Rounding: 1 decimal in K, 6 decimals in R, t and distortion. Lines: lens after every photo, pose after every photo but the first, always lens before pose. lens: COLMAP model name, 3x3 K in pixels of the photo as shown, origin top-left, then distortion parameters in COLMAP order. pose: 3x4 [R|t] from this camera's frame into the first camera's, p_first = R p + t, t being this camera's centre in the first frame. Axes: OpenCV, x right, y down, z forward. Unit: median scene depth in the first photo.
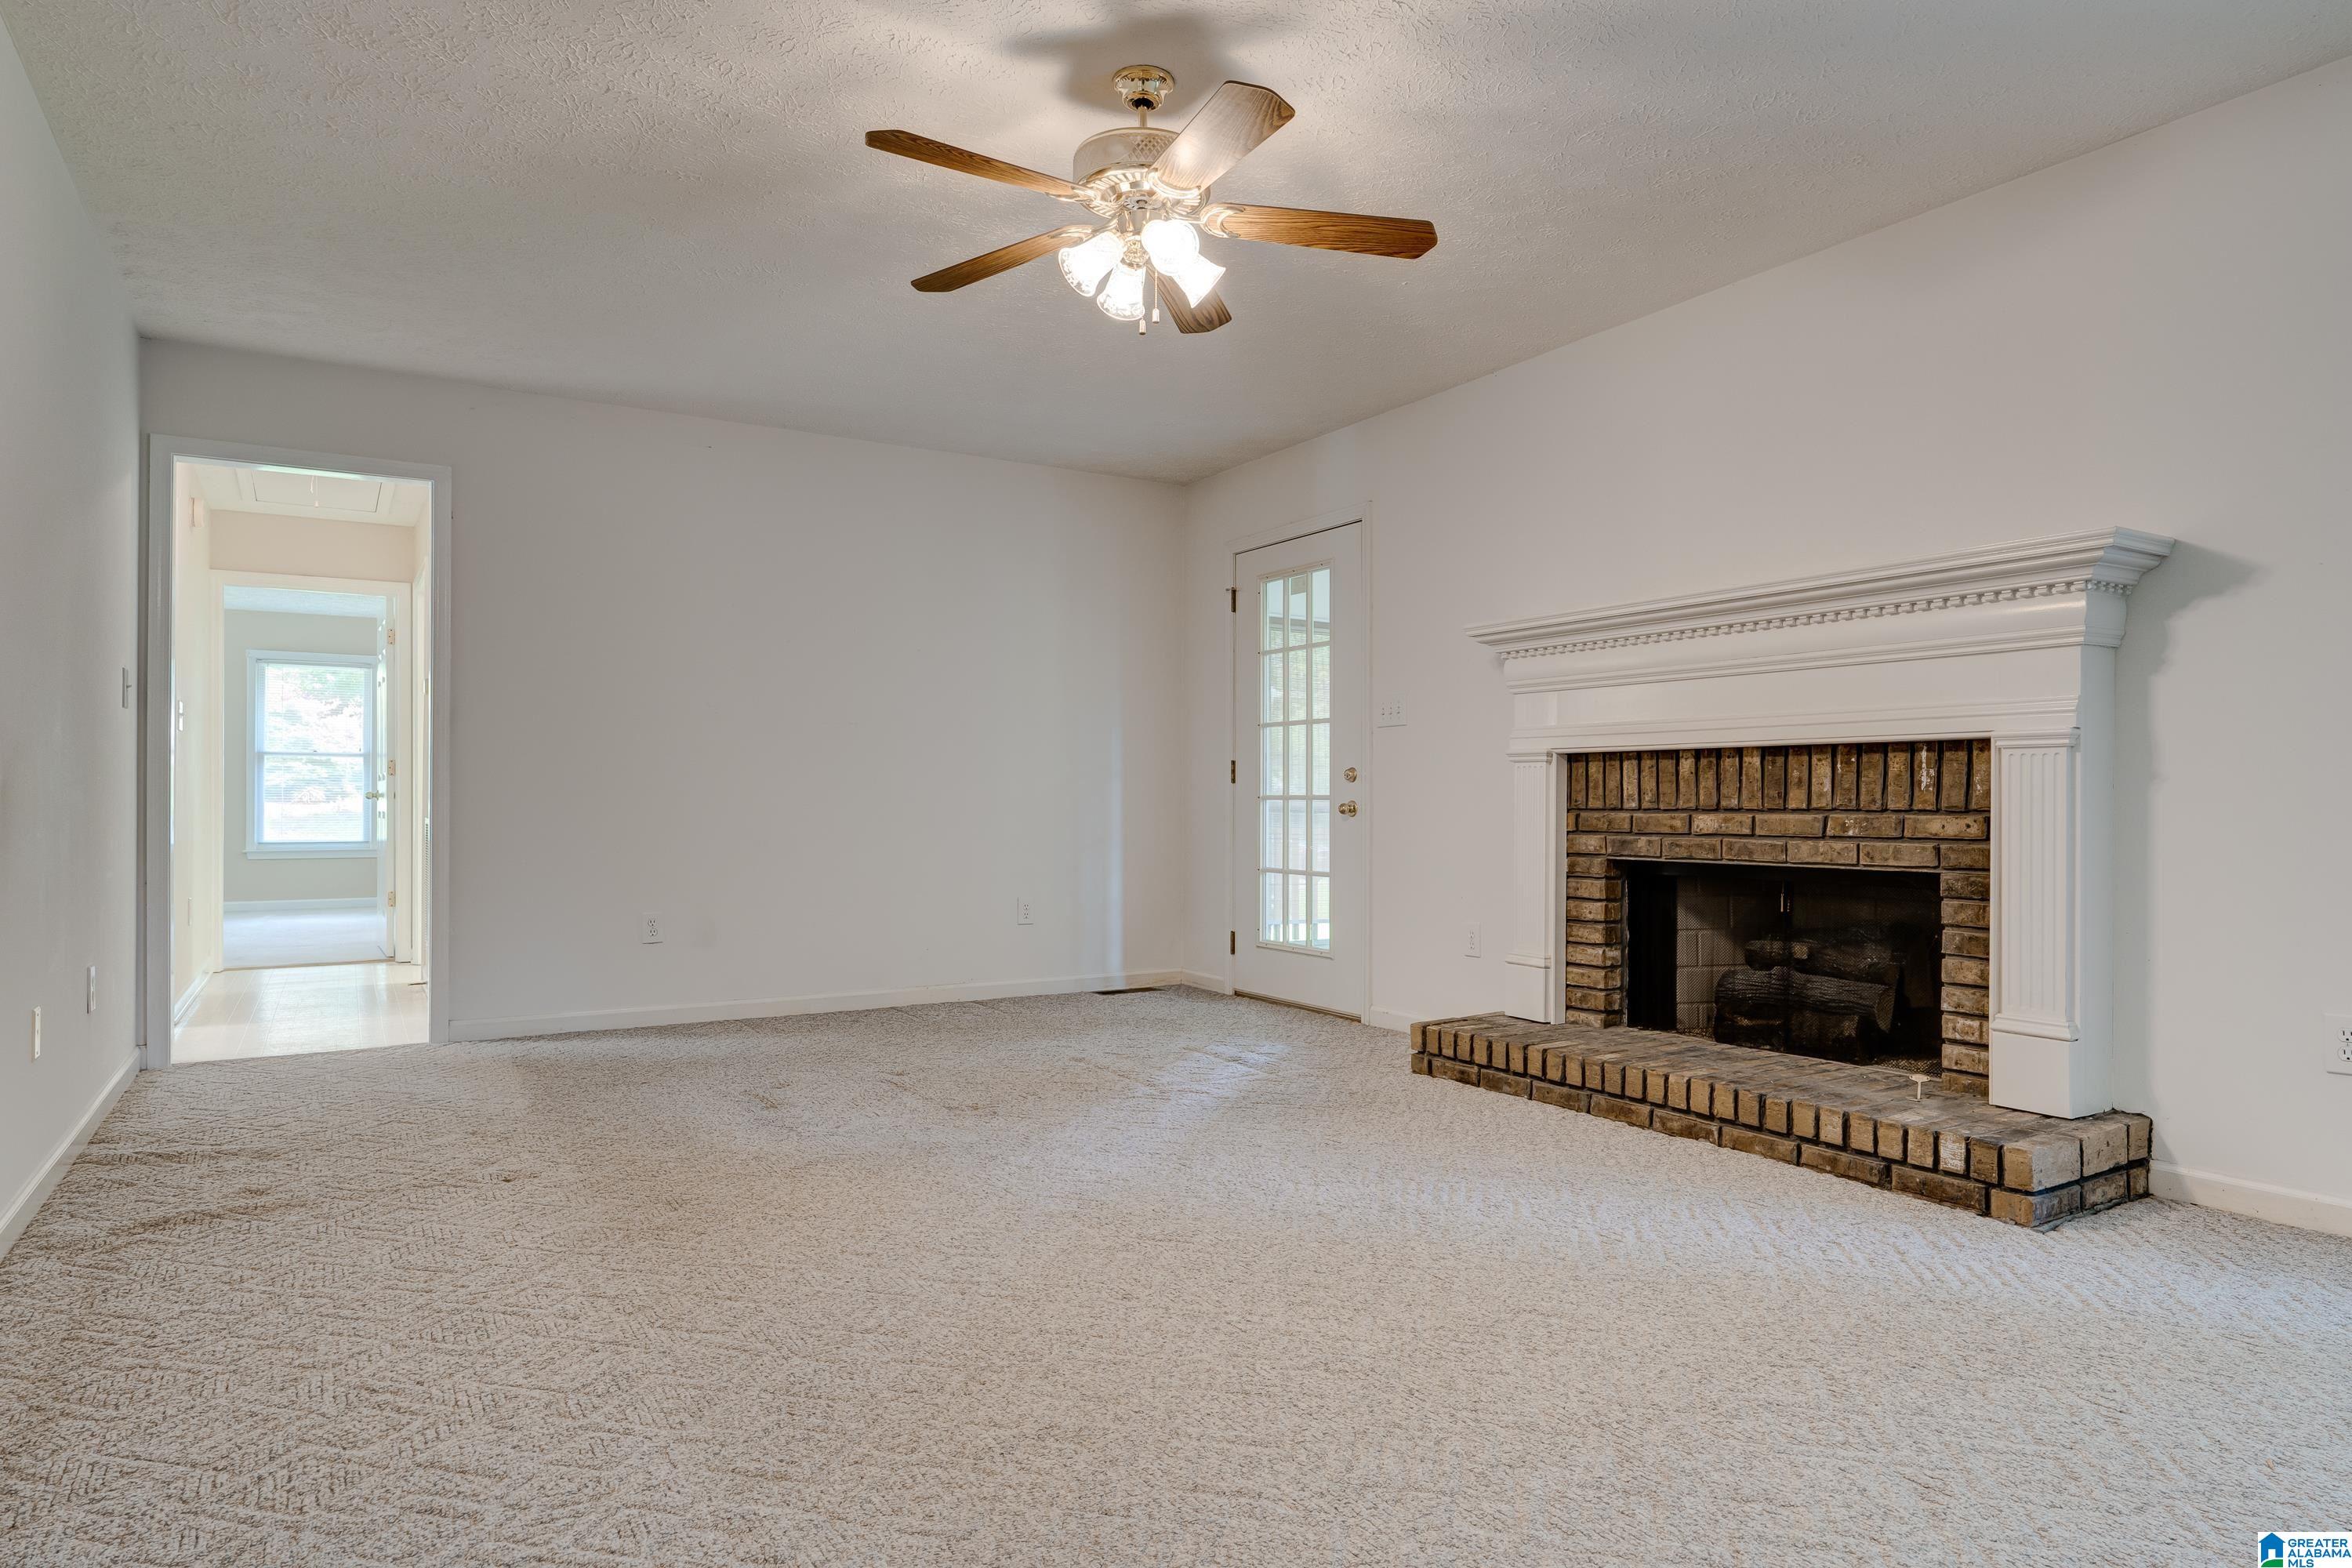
lens RADIAL K [[1366.0, 0, 1172.9], [0, 1366.0, 784.1], [0, 0, 1]] dist [0.000637, -0.000251]
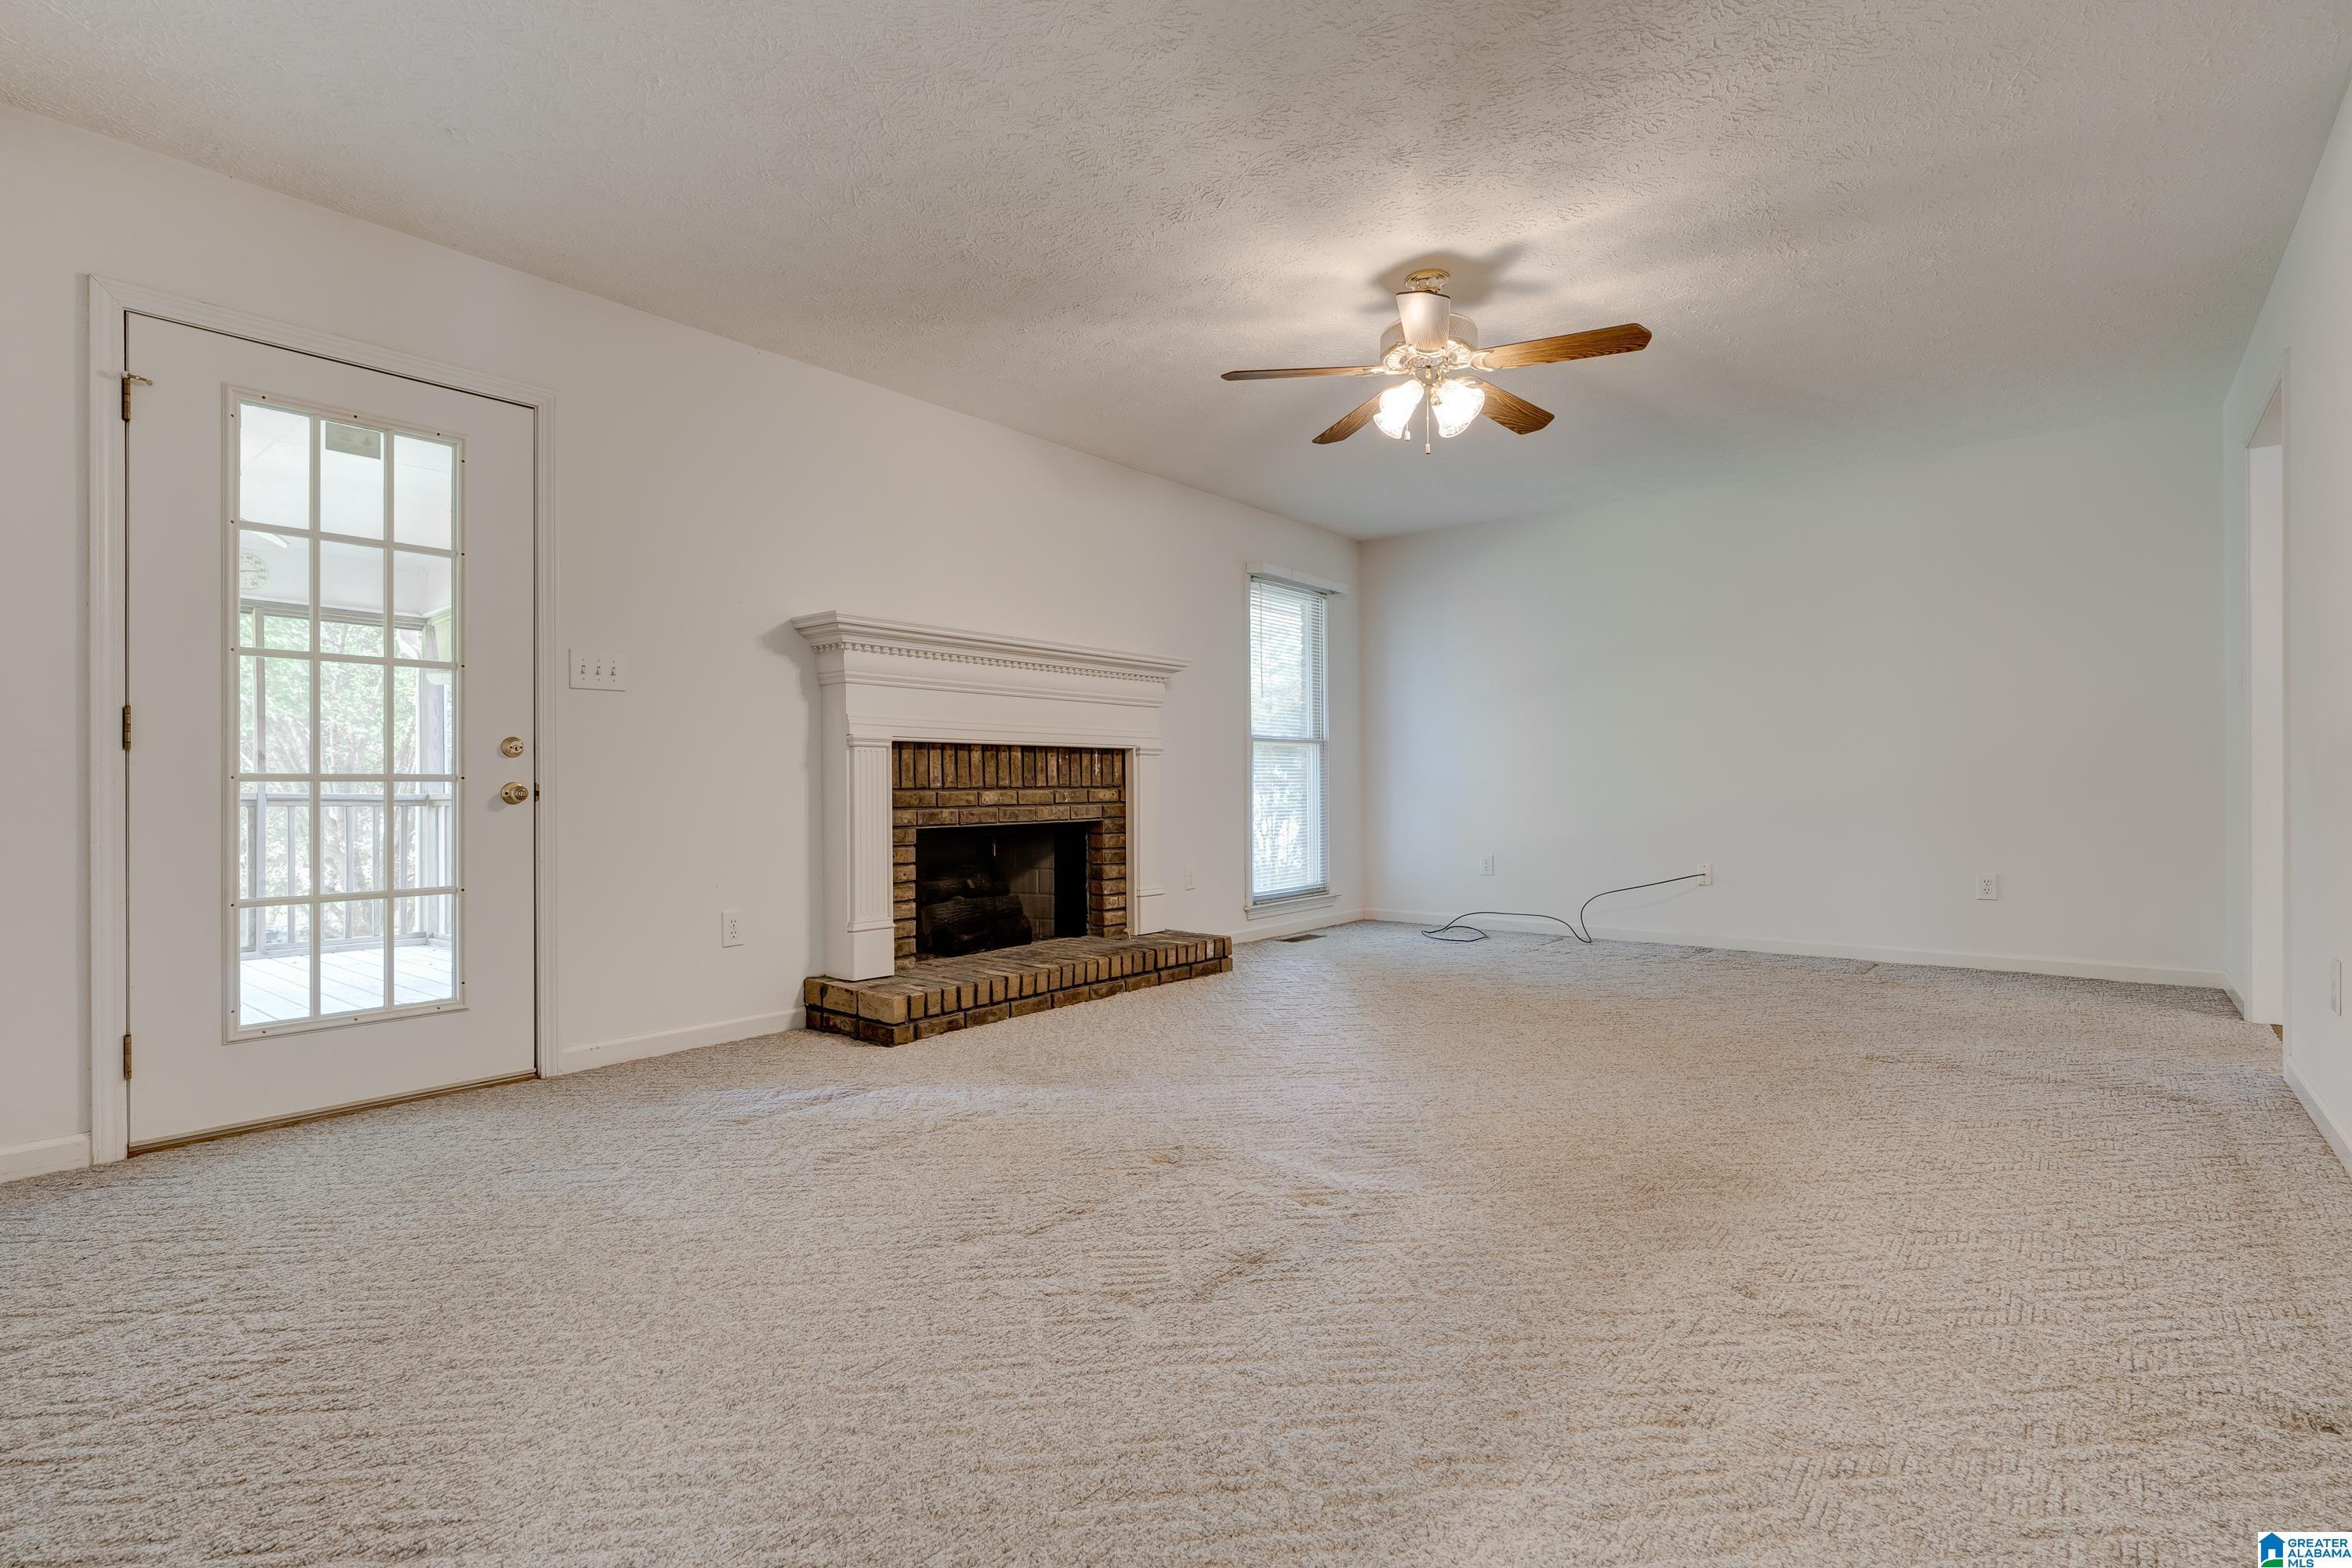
lens RADIAL K [[1133.6, 0, 1174.9], [0, 1133.6, 782.2], [0, 0, 1]] dist [0.001127, 0.000349]
pose [[-0.326707, 0.001783, 0.945124, -0.786543], [-0.006805, 0.999968, -0.004238, 0.016812], [-0.945101, -0.007816, -0.326684, 1.213546]]
